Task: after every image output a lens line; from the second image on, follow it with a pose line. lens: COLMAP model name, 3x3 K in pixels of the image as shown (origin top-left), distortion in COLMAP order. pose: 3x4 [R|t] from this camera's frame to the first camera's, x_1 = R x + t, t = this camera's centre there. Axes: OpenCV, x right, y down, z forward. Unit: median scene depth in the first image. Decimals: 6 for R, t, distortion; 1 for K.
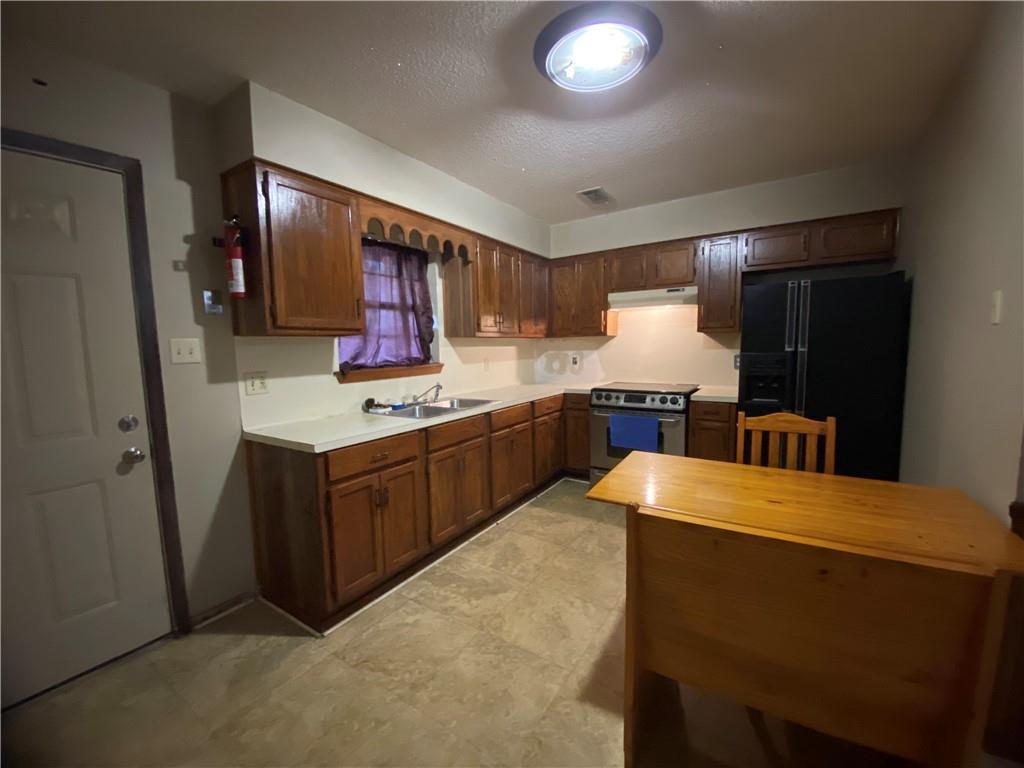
lens RADIAL K [[413.3, 0, 513.9], [0, 413.3, 383.4], [0, 0, 1]] dist [0.000069, -0.000083]
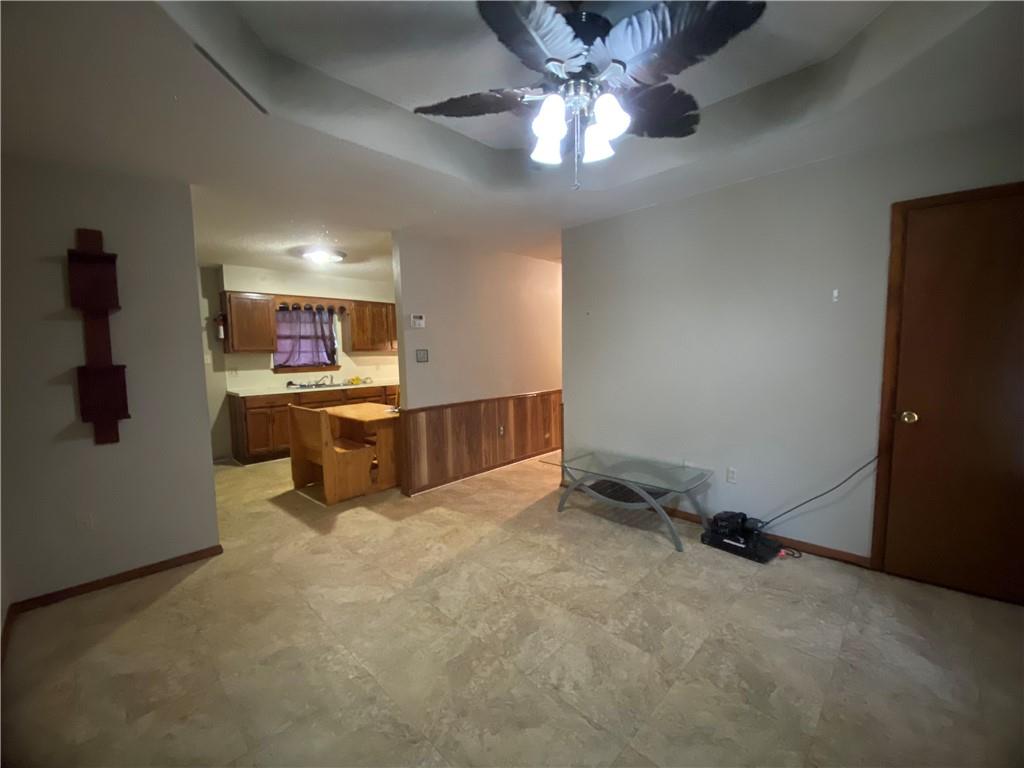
lens RADIAL K [[413.3, 0, 514.0], [0, 413.3, 383.0], [0, 0, 1]] dist [0.000069, -0.000083]
pose [[0.980143, 0.013688, -0.197818, 1.160741], [-0.016326, 0.999798, -0.011709, 0.049311], [0.197617, 0.014706, 0.980169, -0.842150]]
